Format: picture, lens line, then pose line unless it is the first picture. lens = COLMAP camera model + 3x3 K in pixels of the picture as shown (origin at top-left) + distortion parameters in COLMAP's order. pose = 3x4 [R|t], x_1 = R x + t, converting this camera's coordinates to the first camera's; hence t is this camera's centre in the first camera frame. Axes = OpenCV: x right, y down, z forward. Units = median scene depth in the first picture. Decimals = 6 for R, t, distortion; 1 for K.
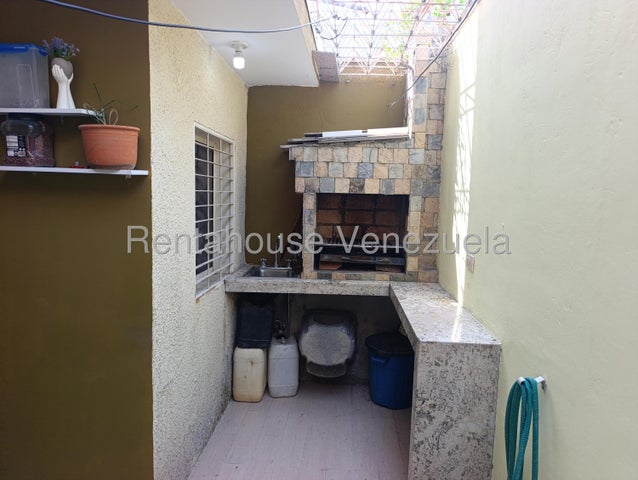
lens RADIAL K [[427.9, 0, 319.5], [0, 427.9, 239.9], [0, 0, 1]] dist [0.000557, -0.003760]
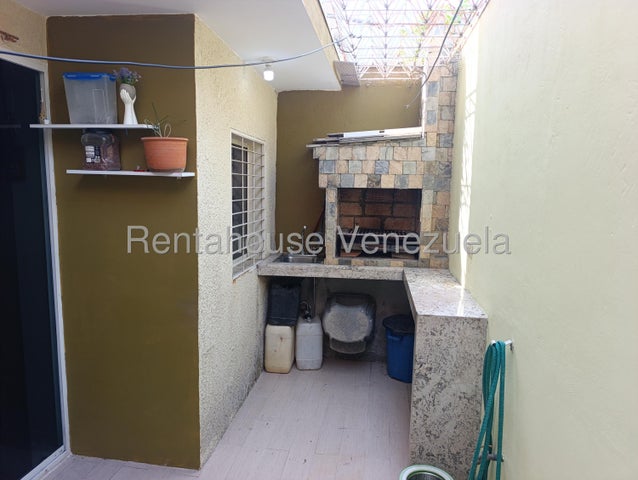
lens RADIAL K [[427.9, 0, 318.9], [0, 427.9, 239.3], [0, 0, 1]] dist [0.000557, -0.003760]
pose [[0.996912, 0.002210, -0.078490, 0.036151], [-0.000678, 0.999809, 0.019546, 0.003615], [0.078518, -0.019432, 0.996723, -0.139881]]
